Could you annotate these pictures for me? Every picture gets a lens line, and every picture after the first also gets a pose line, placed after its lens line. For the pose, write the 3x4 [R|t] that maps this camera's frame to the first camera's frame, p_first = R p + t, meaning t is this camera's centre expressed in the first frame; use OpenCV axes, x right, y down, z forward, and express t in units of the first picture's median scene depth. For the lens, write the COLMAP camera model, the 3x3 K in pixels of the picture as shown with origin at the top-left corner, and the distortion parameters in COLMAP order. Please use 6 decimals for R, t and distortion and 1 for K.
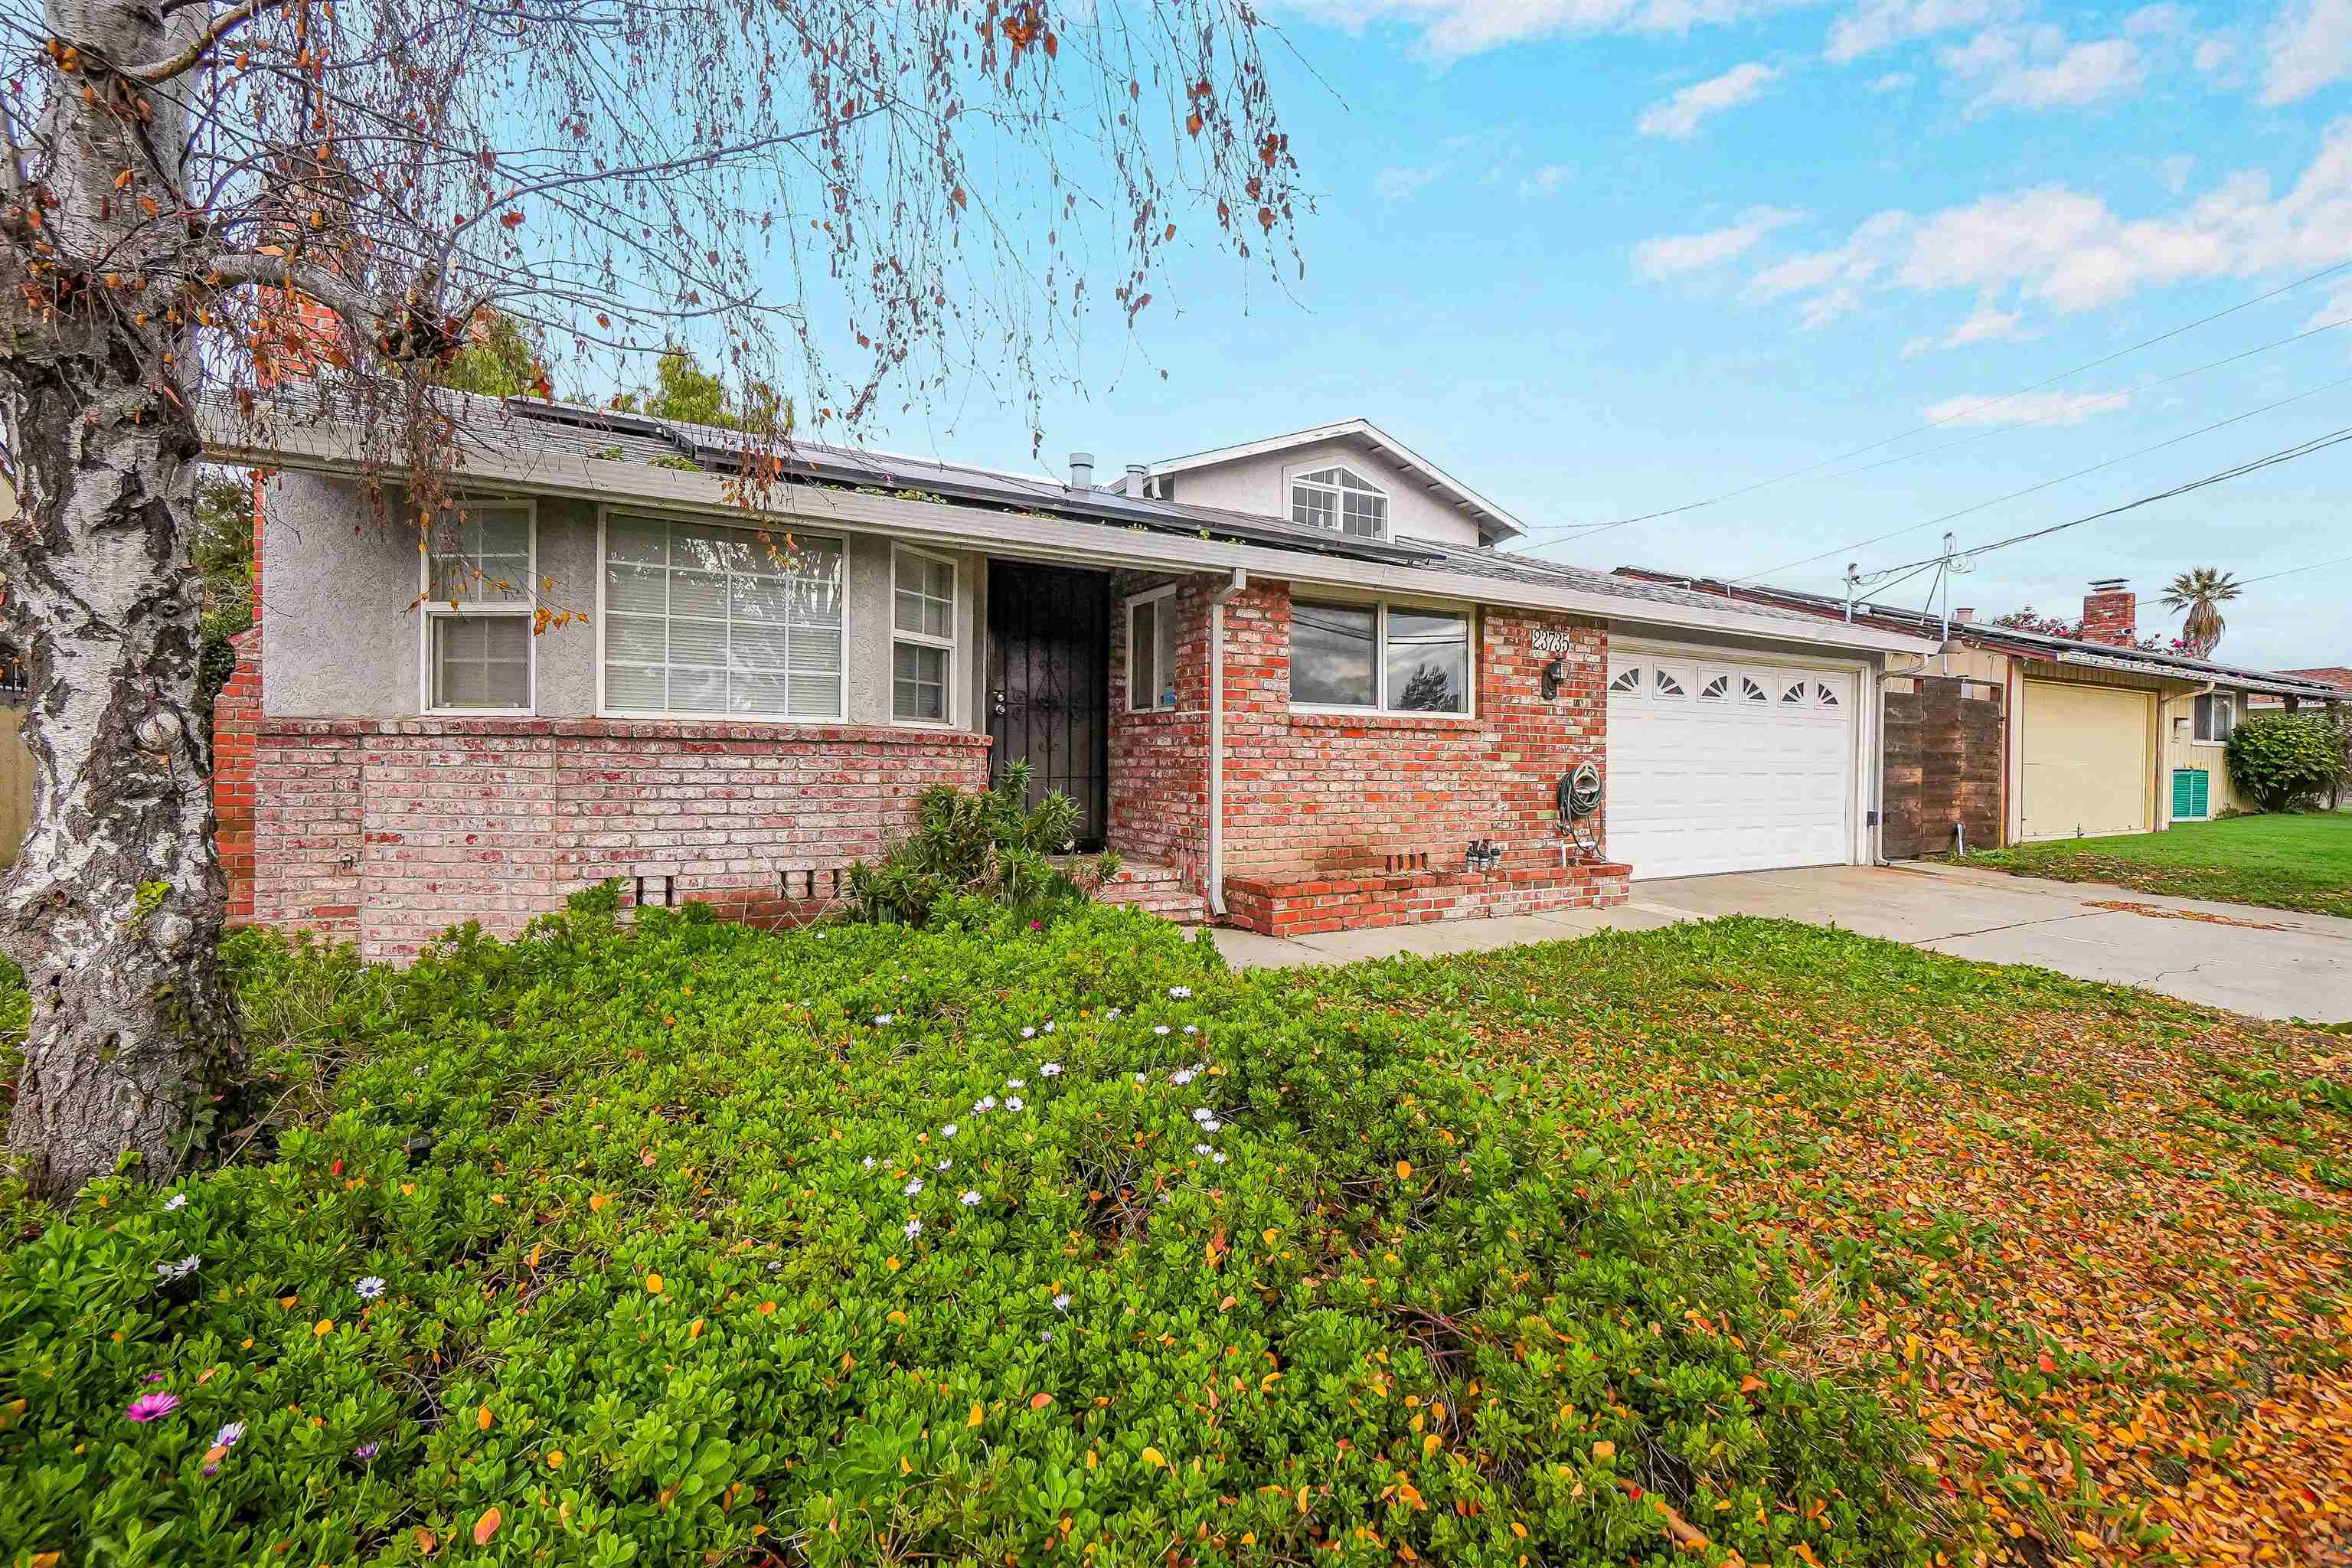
lens RADIAL K [[1028.7, 0, 1176.0], [0, 1028.7, 784.0], [0, 0, 1]] dist [-0.000495, 0.000004]
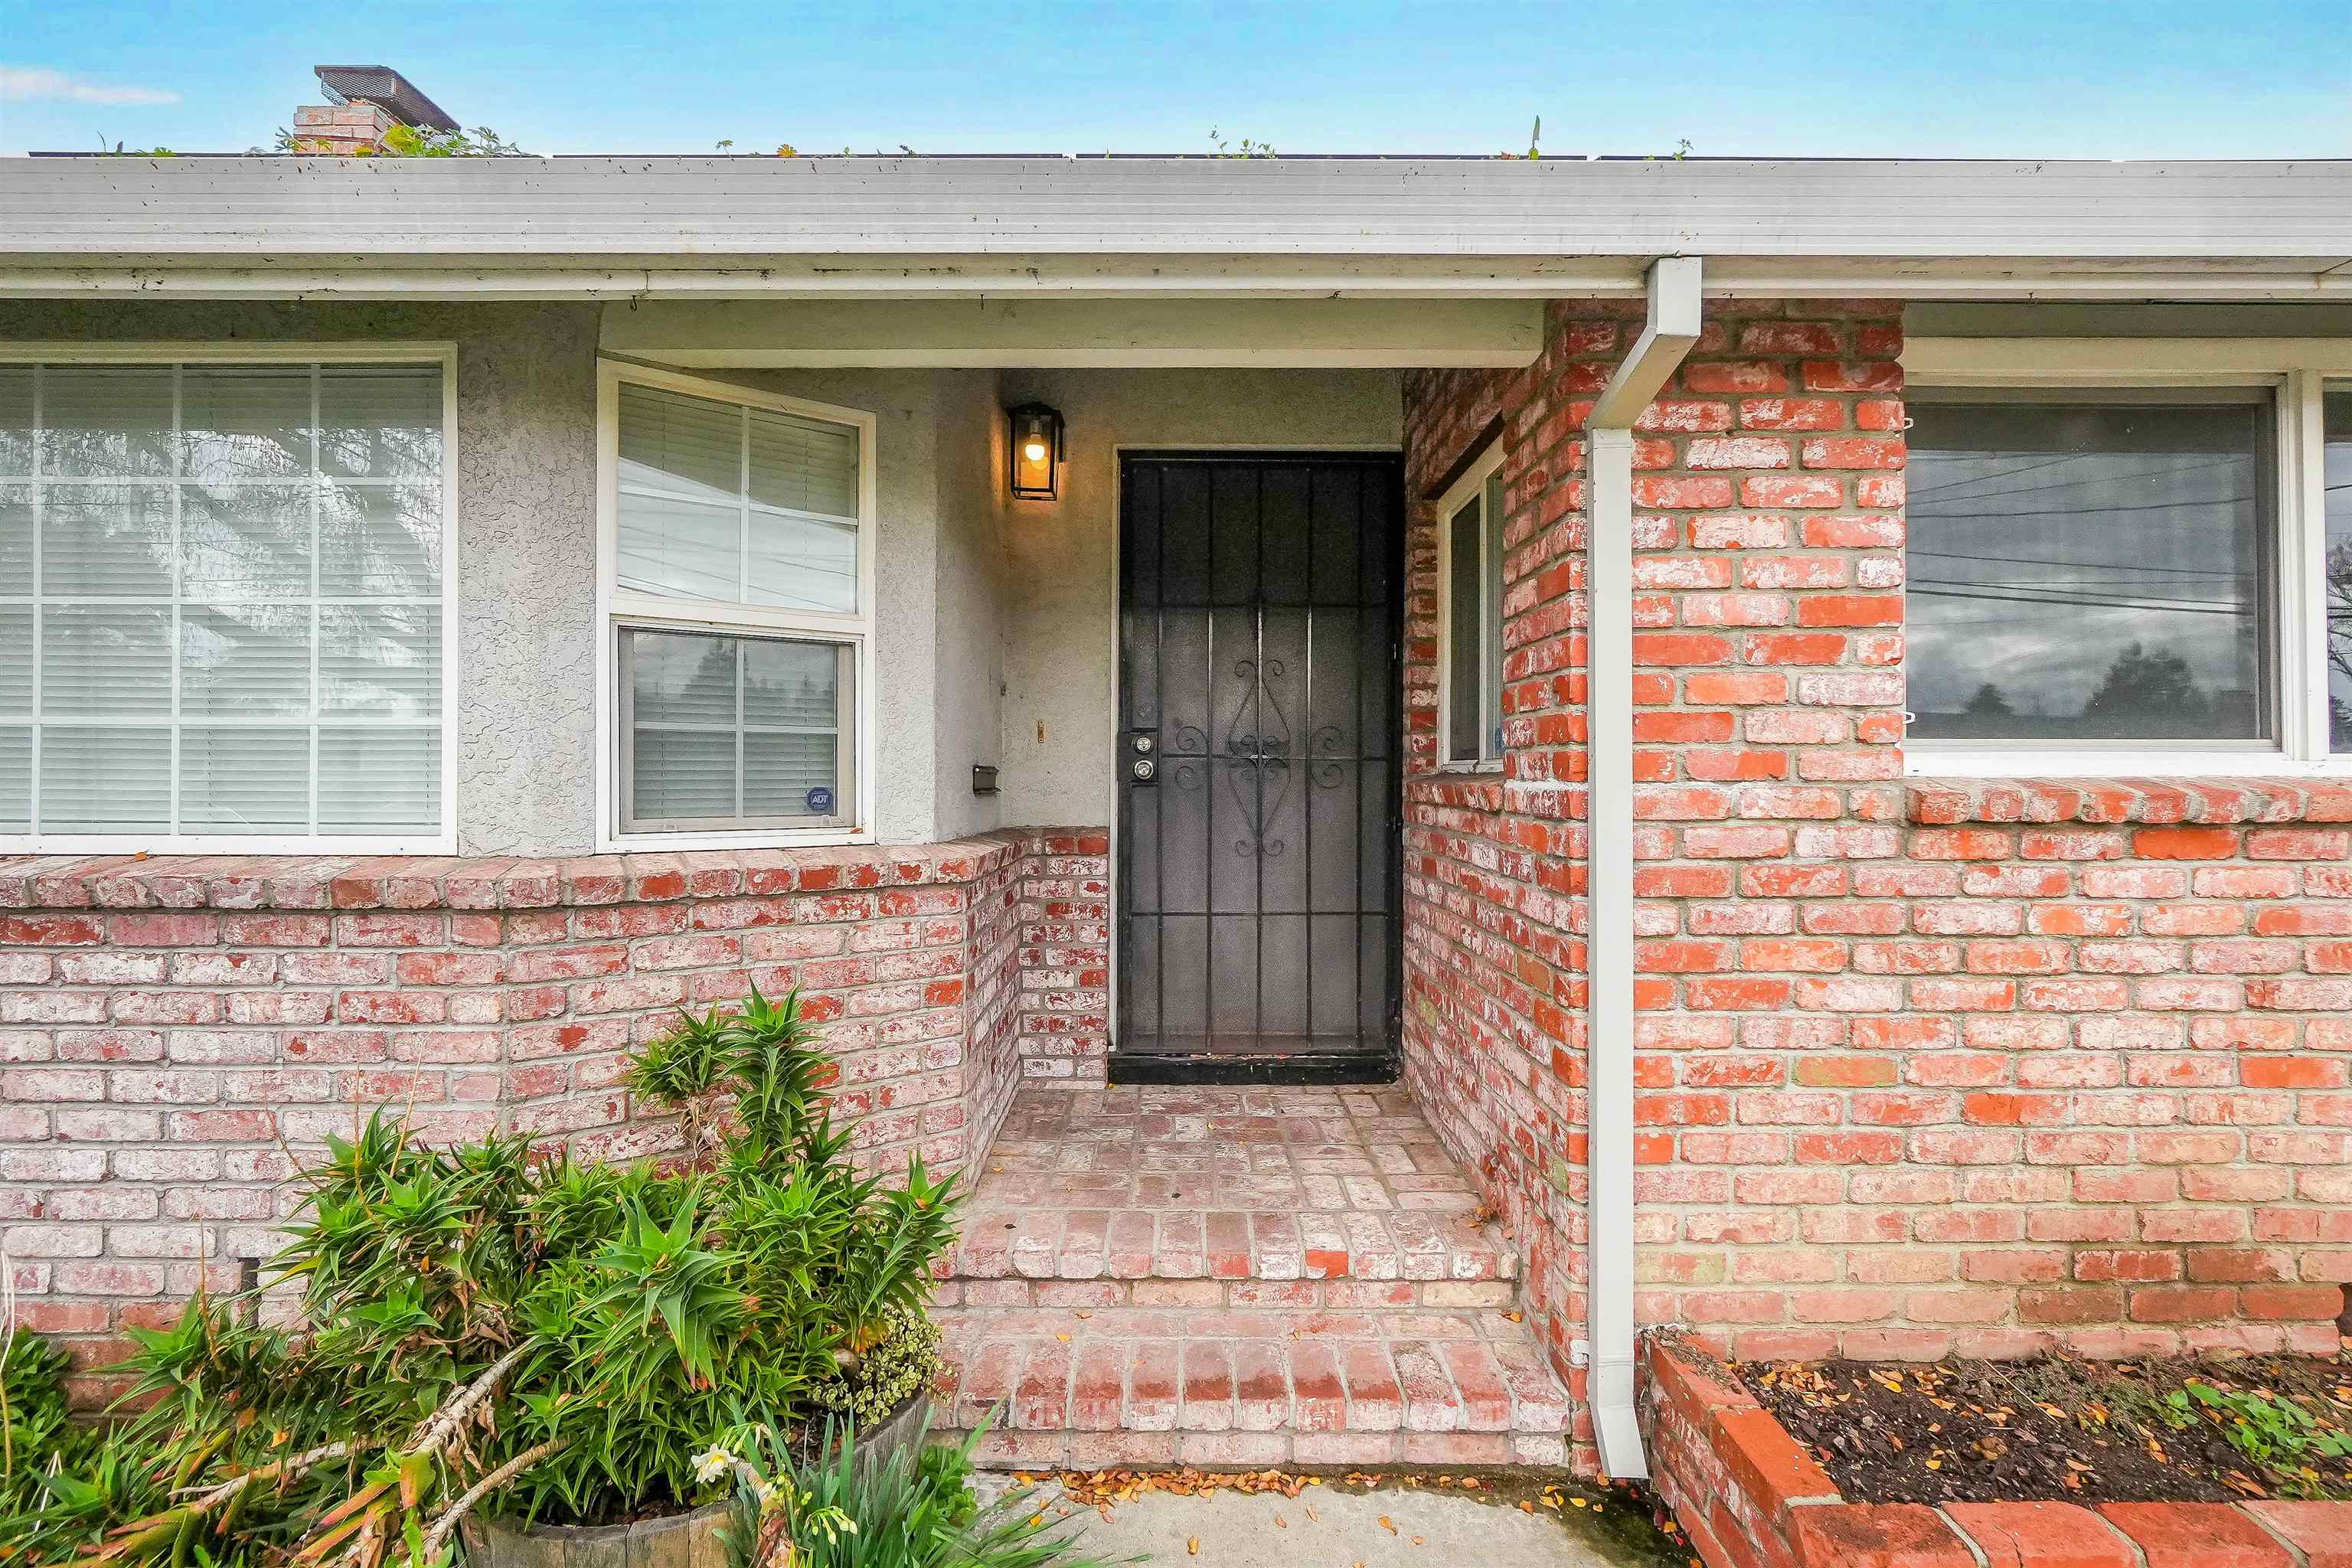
lens RADIAL K [[1028.7, 0, 1176.0], [0, 1028.7, 784.0], [0, 0, 1]] dist [-0.000495, 0.000004]
pose [[0.870595, -0.005060, -0.491974, 0.073359], [-0.002423, 0.999891, -0.014572, -0.063118], [0.491994, 0.013878, 0.870488, 0.644114]]
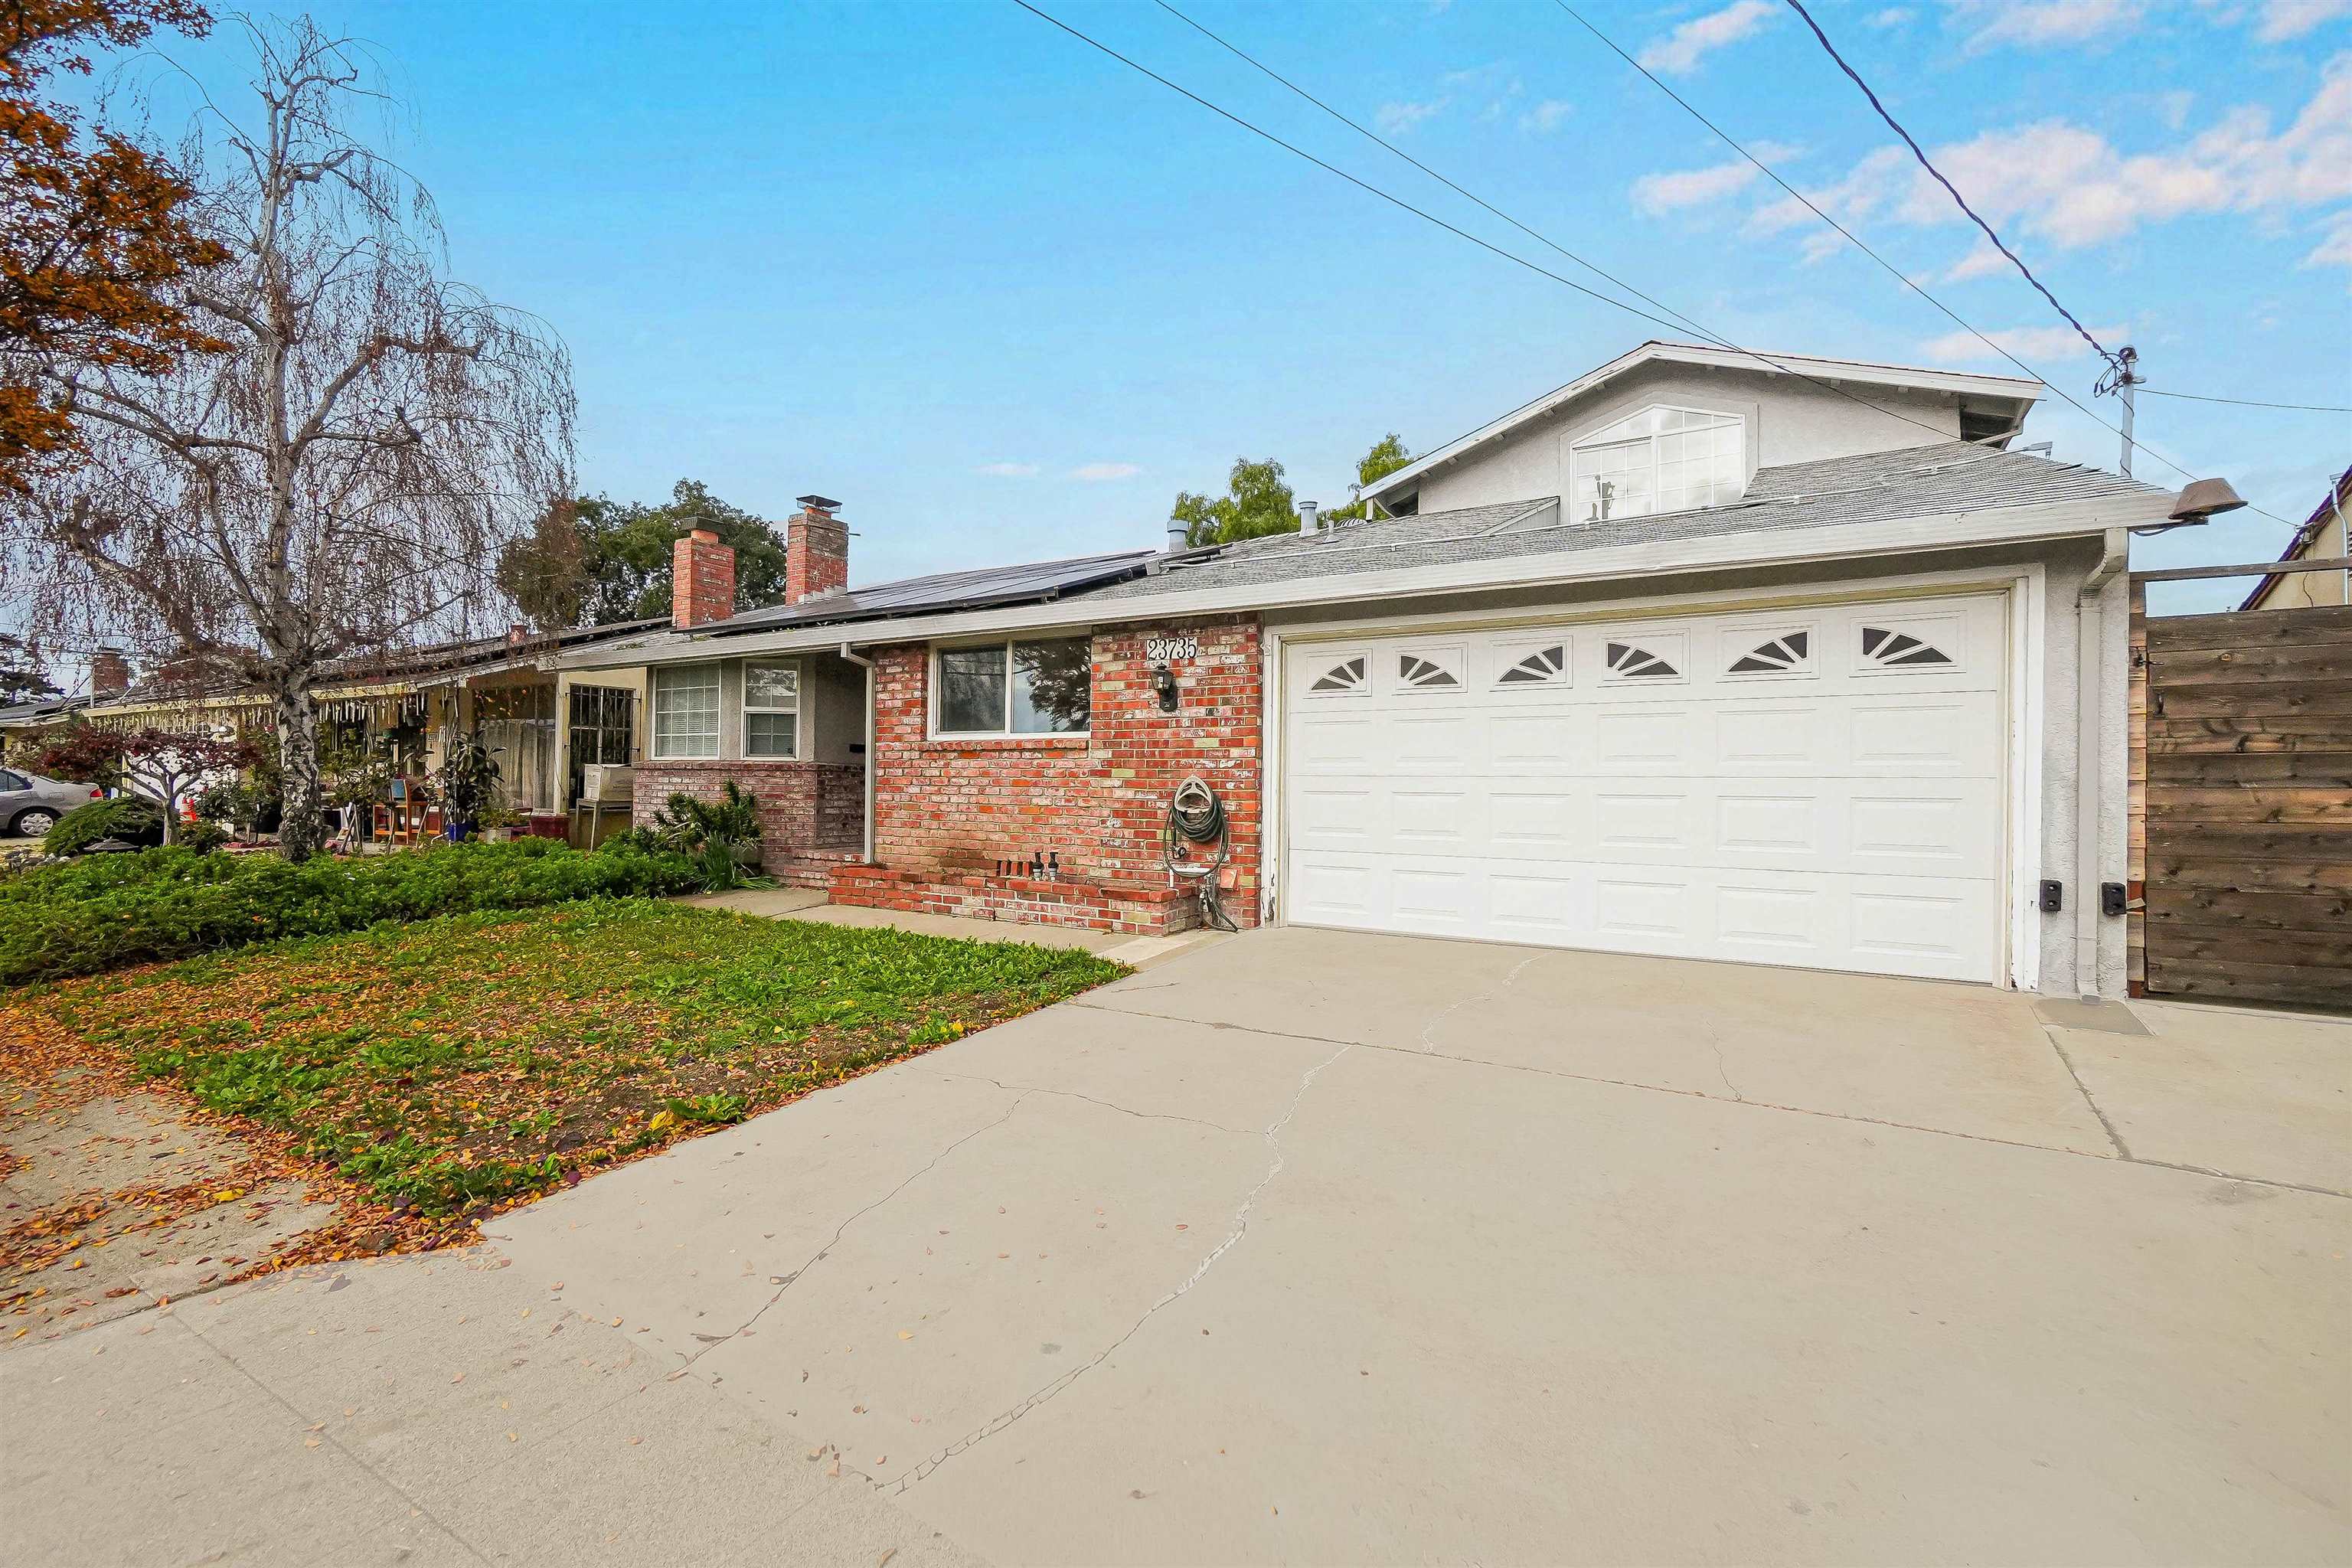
lens RADIAL K [[1028.7, 0, 1176.0], [0, 1028.7, 784.0], [0, 0, 1]] dist [-0.000495, 0.000004]
pose [[0.484372, -0.004481, -0.874851, 1.394109], [-0.023598, 0.999556, -0.018185, 0.000612], [0.874544, 0.029453, 0.484051, 0.656817]]
